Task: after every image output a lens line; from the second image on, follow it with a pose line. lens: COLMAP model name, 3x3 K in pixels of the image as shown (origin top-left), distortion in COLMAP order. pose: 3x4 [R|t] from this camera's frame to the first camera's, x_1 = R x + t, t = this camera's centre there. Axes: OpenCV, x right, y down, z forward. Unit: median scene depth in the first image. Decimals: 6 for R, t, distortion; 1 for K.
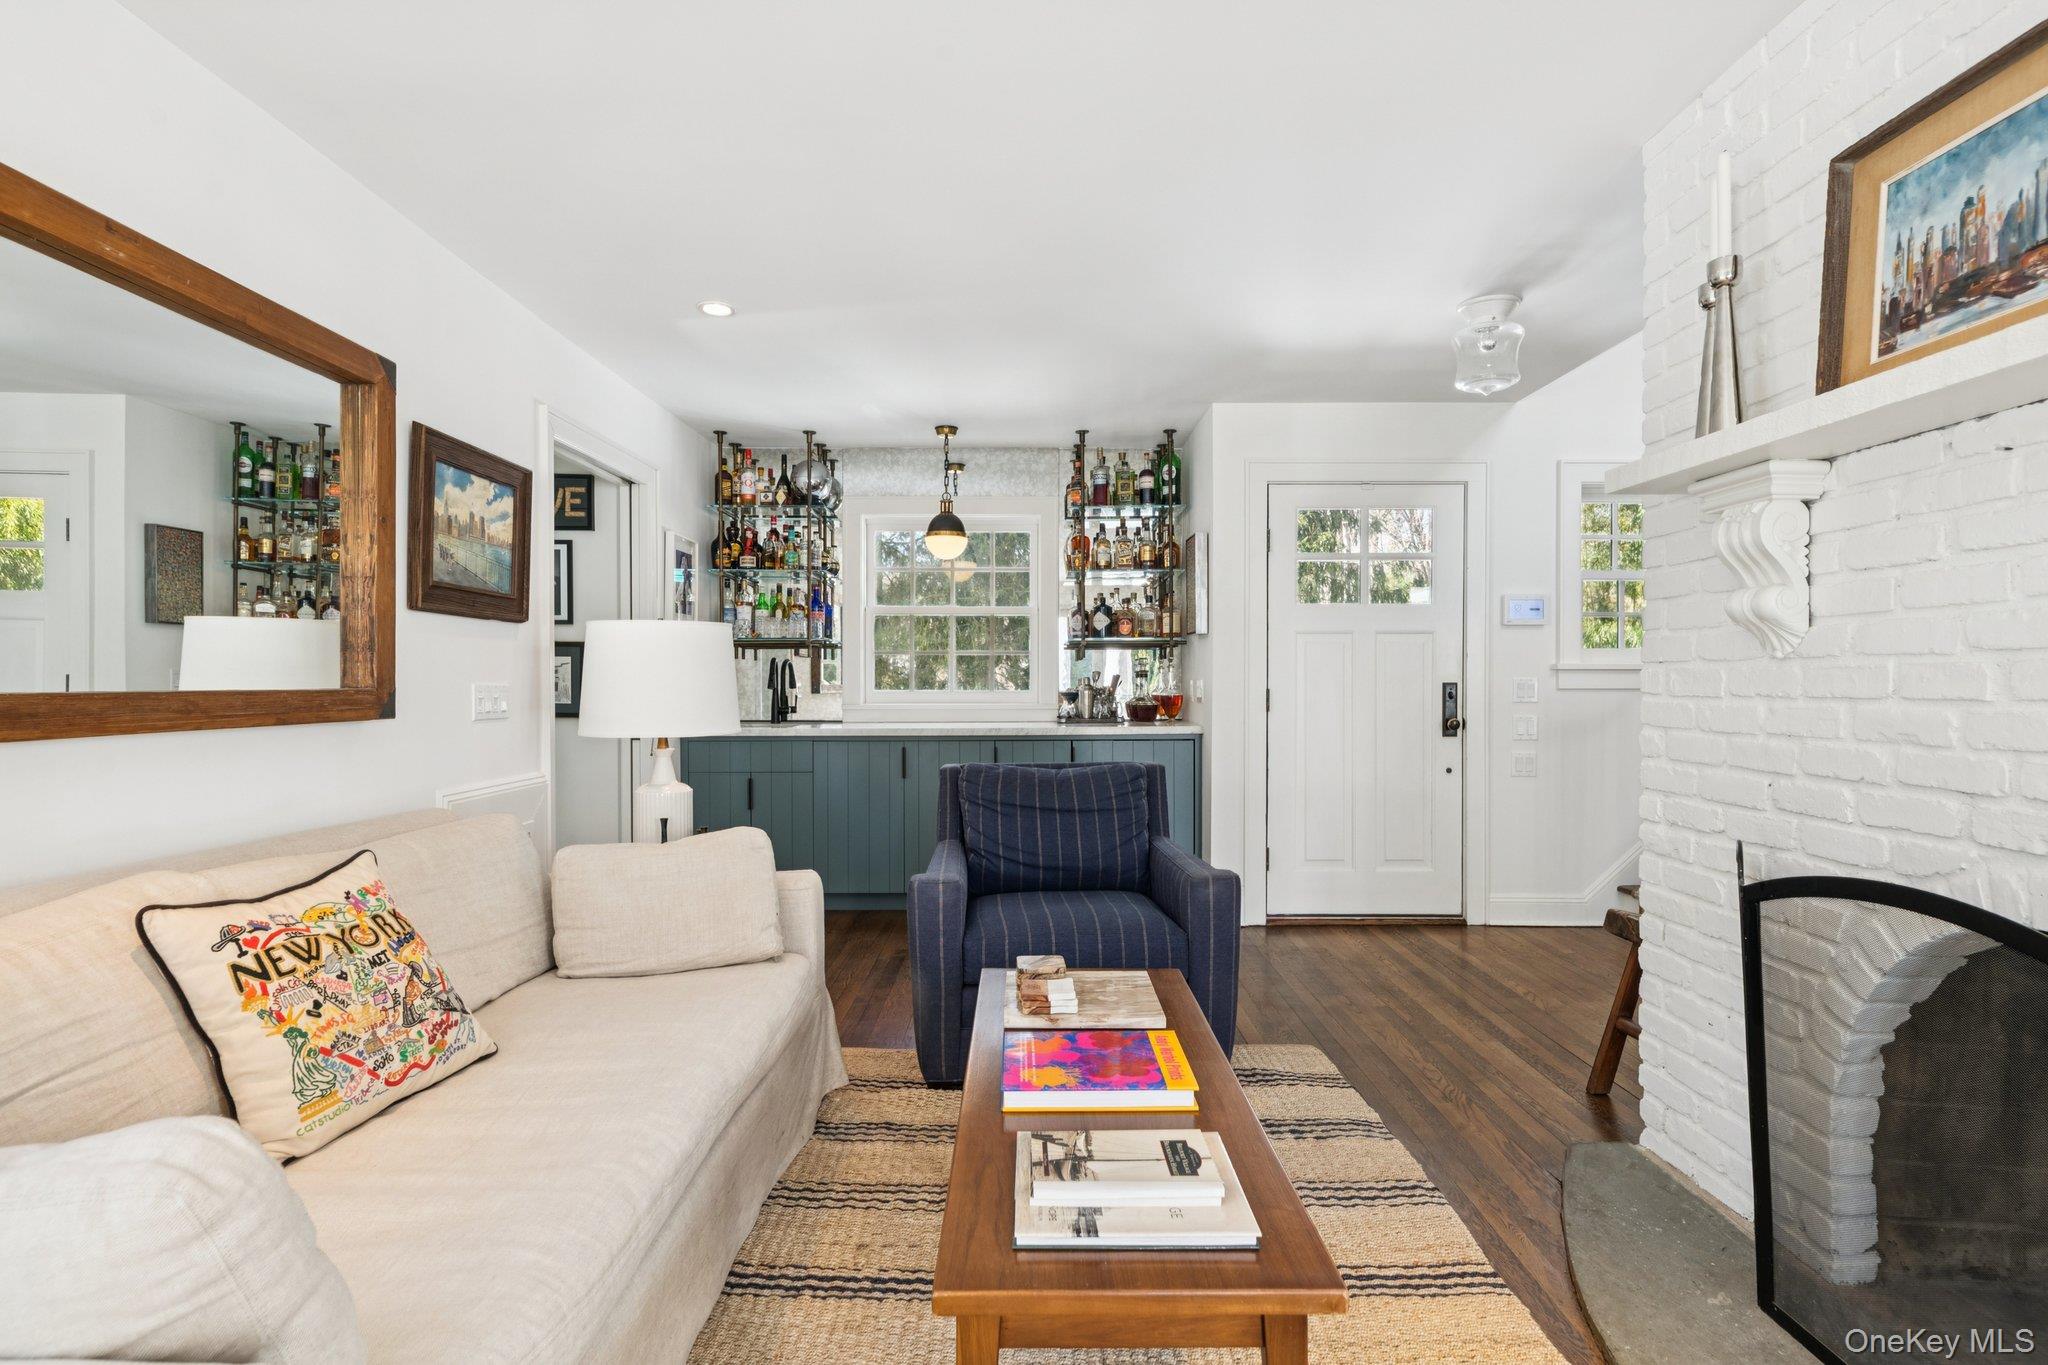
lens RADIAL K [[1025.9, 0, 1014.9], [0, 1025.9, 691.1], [0, 0, 1]] dist [0.003686, -0.001983]
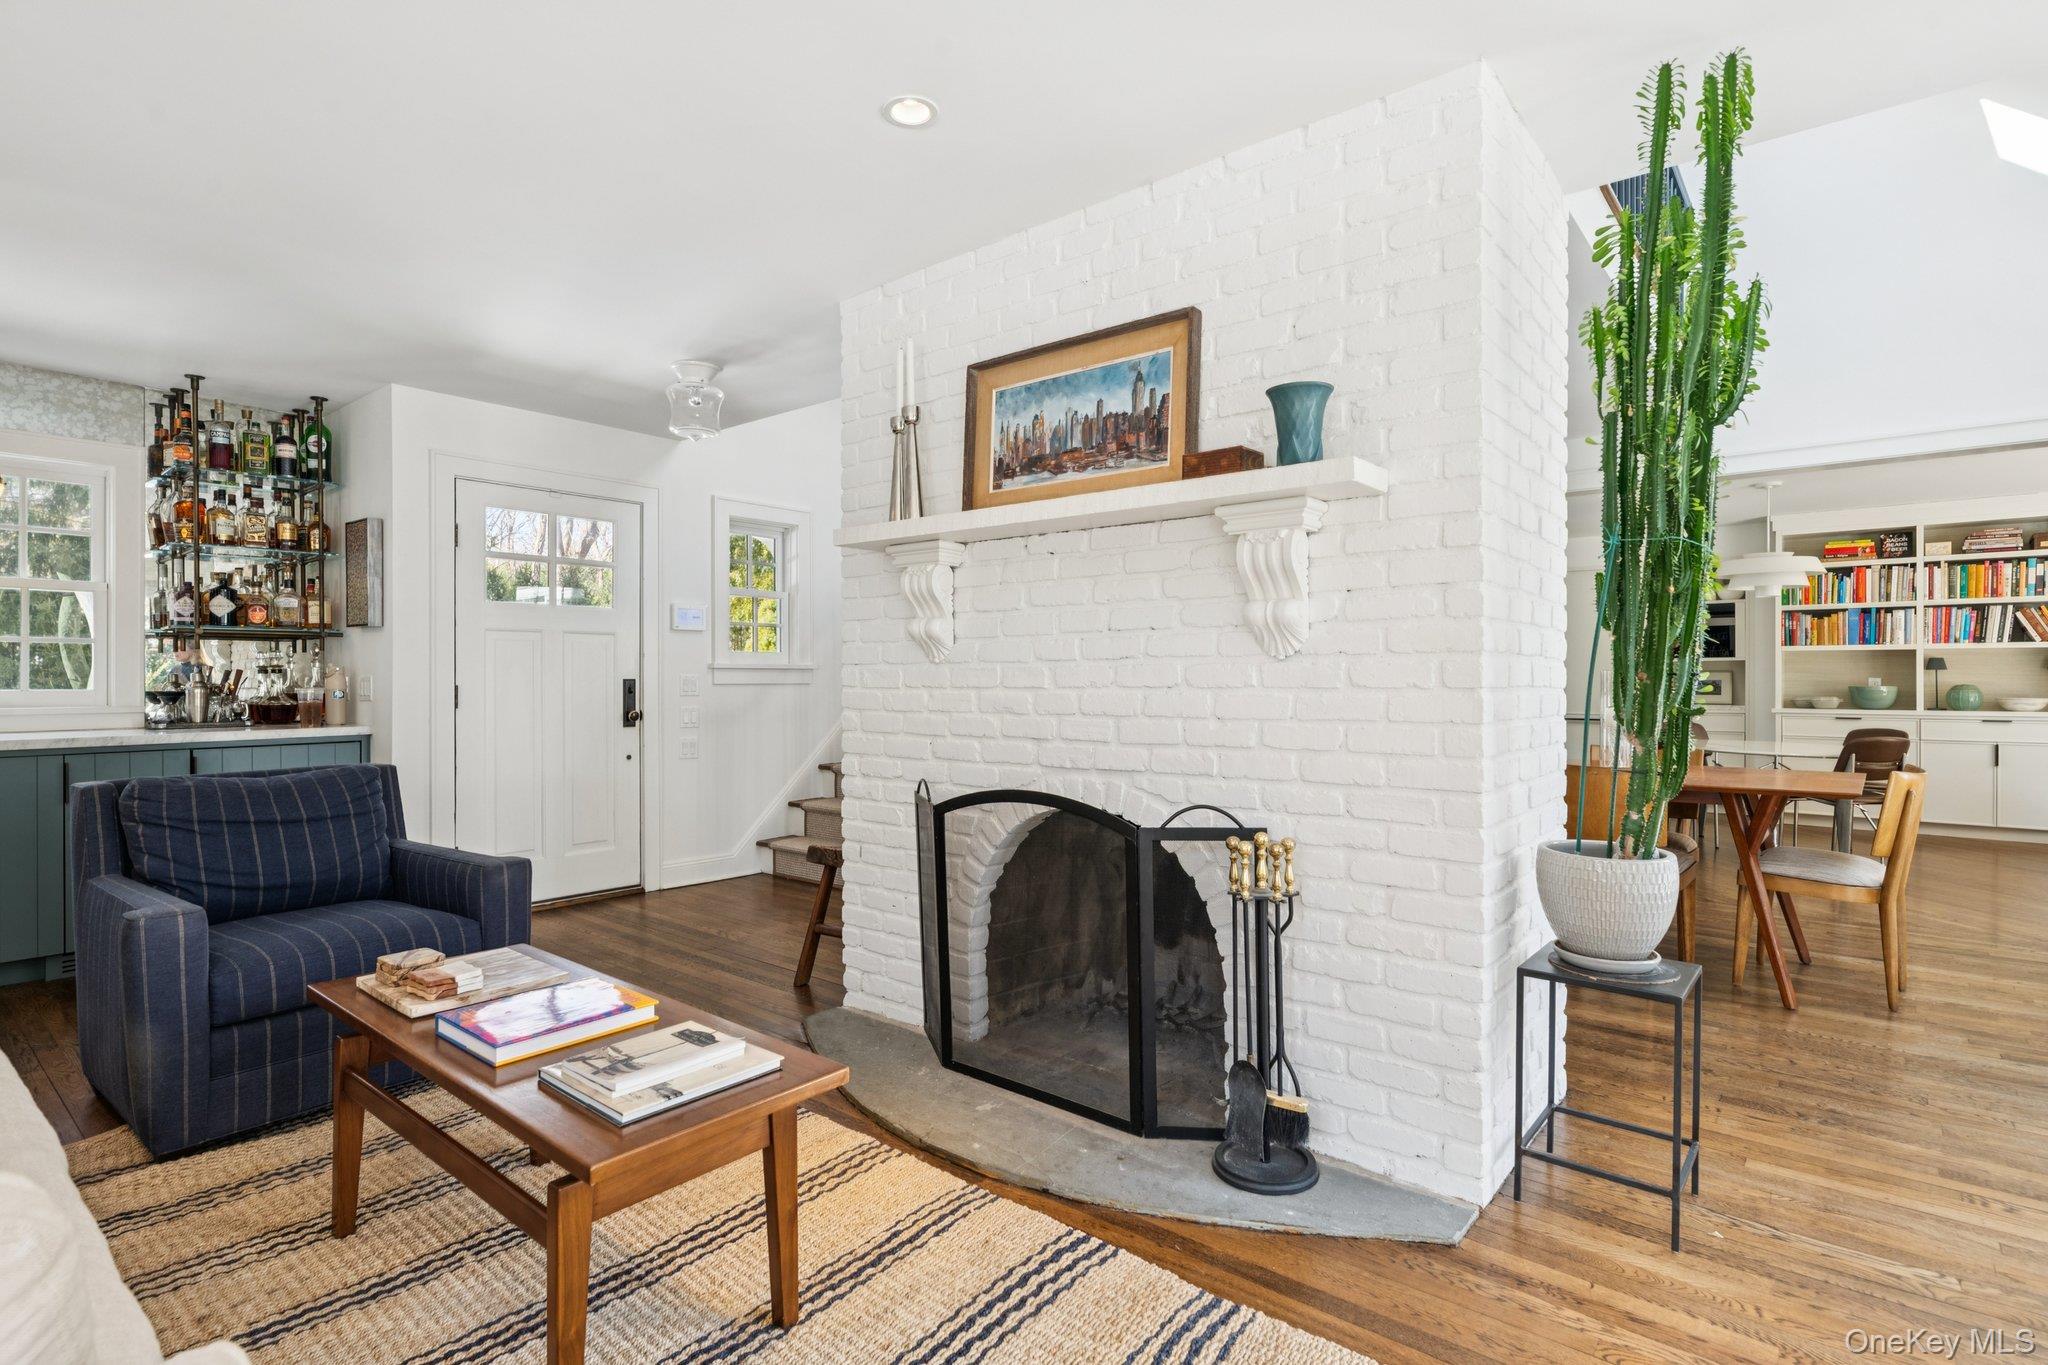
lens RADIAL K [[1021.5, 0, 1026.3], [0, 1021.5, 669.2], [0, 0, 1]] dist [0.002793, -0.000359]
pose [[0.635355, 0.007289, 0.772186, -0.393583], [0.007034, 0.999859, -0.015226, 0.002654], [-0.772188, 0.015105, 0.635214, -0.113363]]
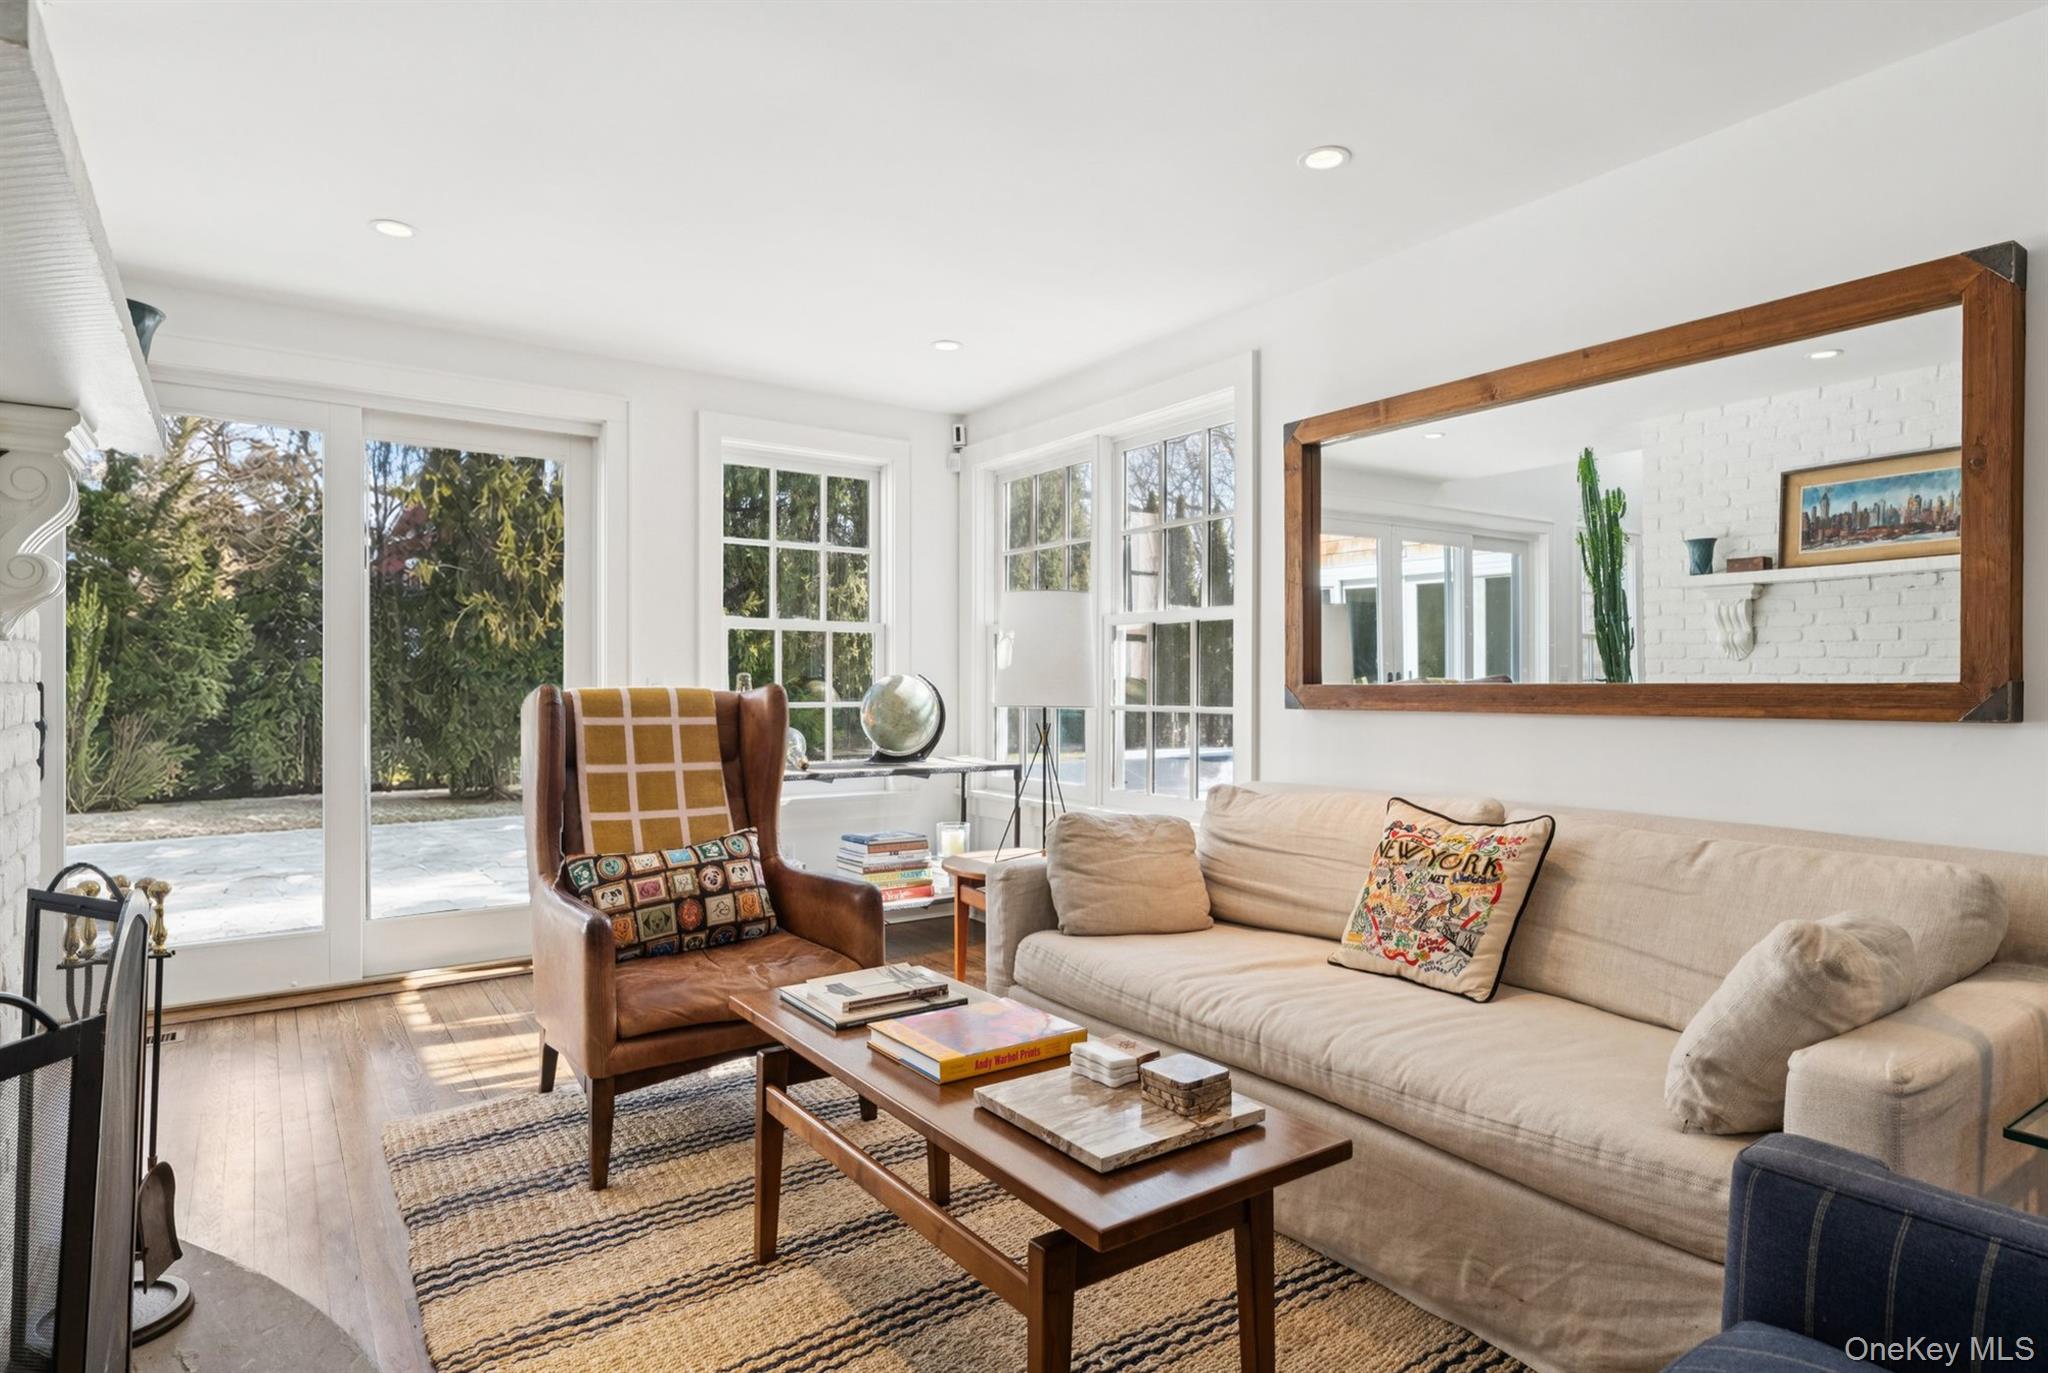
lens RADIAL K [[1127.4, 0, 1033.5], [0, 1127.4, 689.9], [0, 0, 1]] dist [0.004054, 0.001723]
pose [[-0.815413, 0.002106, -0.578875, 0.590959], [-0.007694, 0.999866, 0.014475, -0.004143], [0.578828, 0.016257, -0.815288, 1.670581]]
